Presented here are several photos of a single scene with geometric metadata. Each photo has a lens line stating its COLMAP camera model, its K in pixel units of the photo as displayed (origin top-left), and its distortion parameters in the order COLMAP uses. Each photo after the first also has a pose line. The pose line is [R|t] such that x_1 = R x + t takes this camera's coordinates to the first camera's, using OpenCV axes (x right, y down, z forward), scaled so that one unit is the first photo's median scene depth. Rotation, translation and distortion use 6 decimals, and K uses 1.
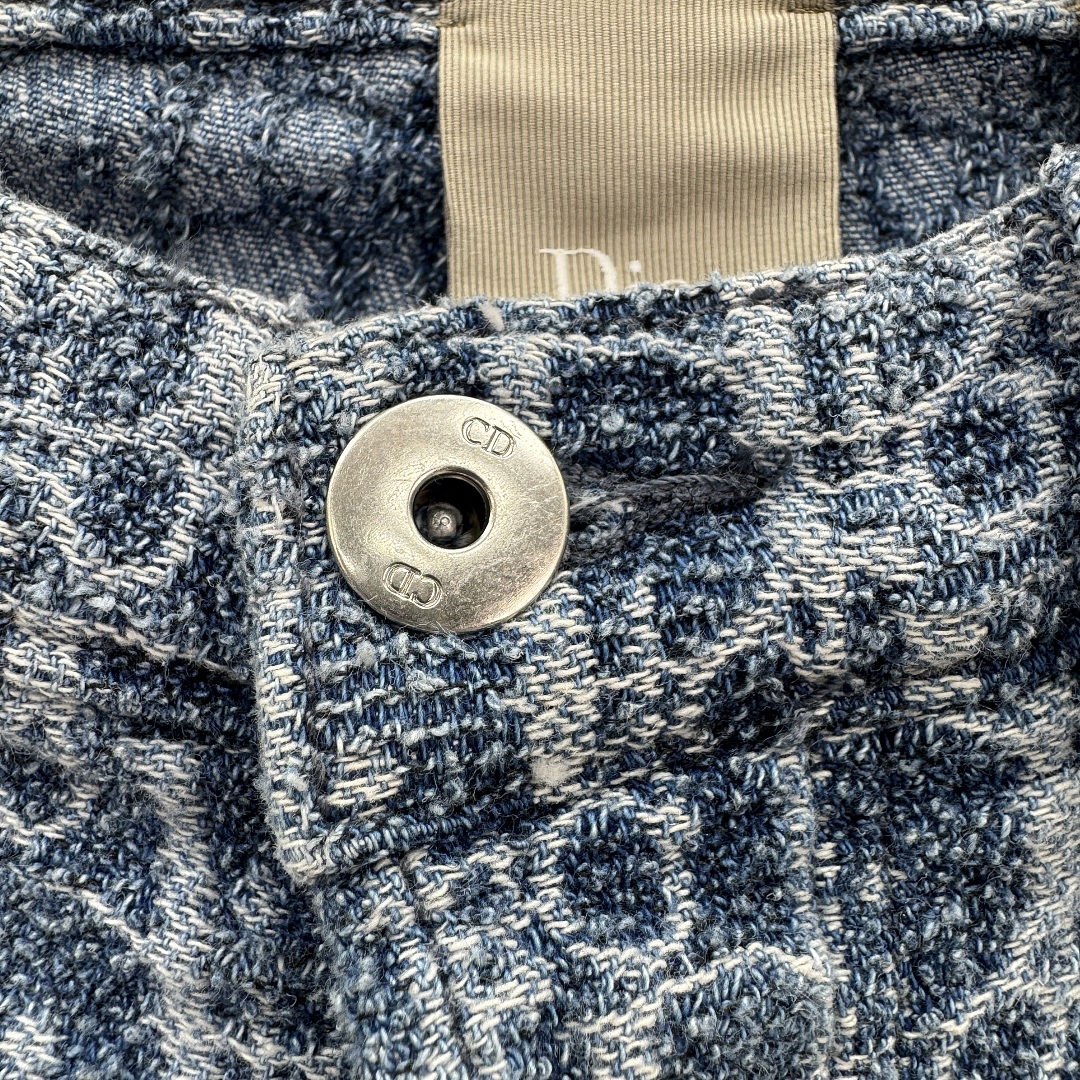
lens RADIAL K [[1216.1, 0, 539.1], [0, 1216.1, 621.0], [0, 0, 1]] dist [0.141947, -0.491788]
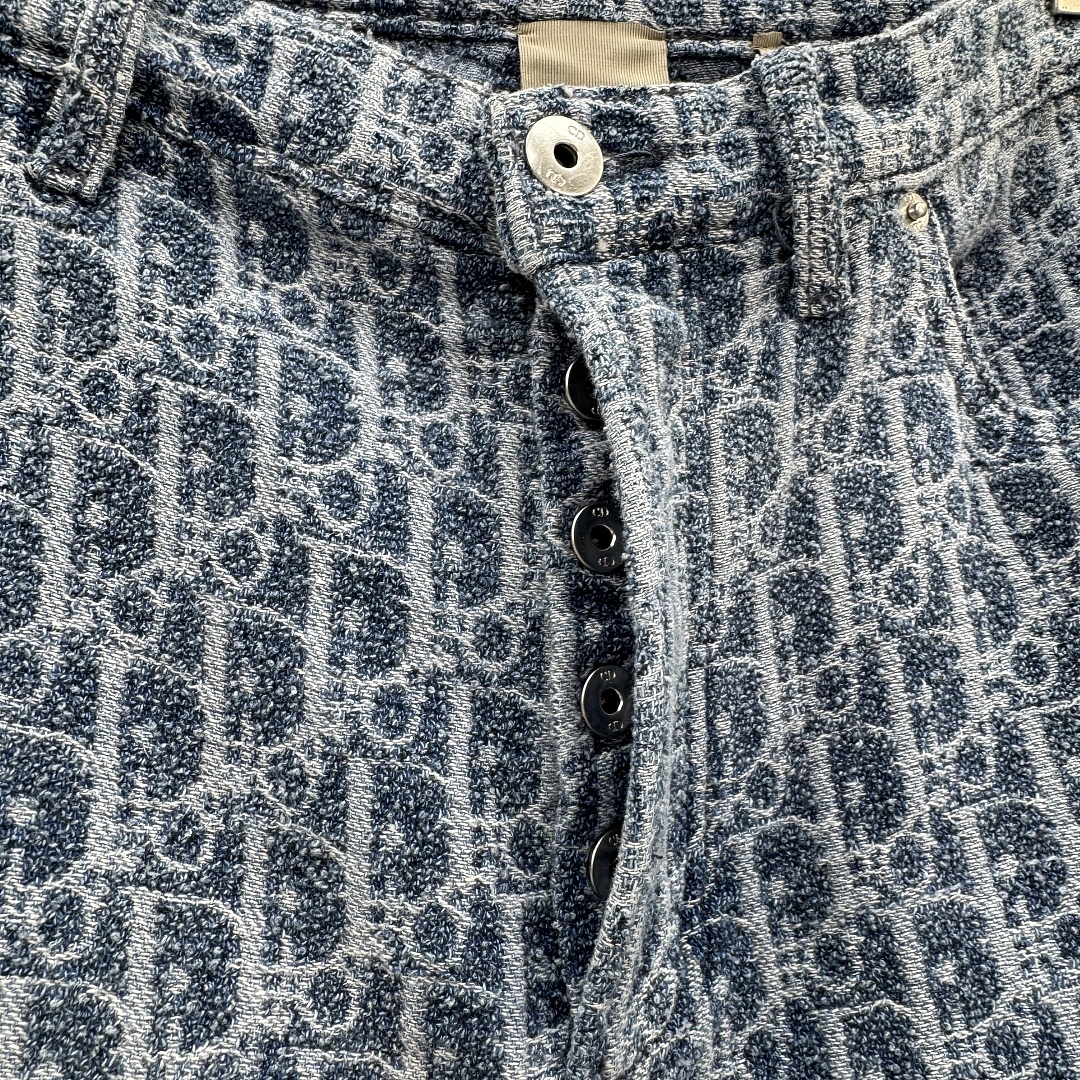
lens RADIAL K [[1216.1, 0, 539.1], [0, 1216.1, 621.0], [0, 0, 1]] dist [0.141947, -0.491788]
pose [[0.971292, -0.019124, 0.237119, -0.818929], [-0.003898, 0.995350, 0.096241, 0.705066], [-0.237857, -0.094403, 0.966702, -1.853817]]
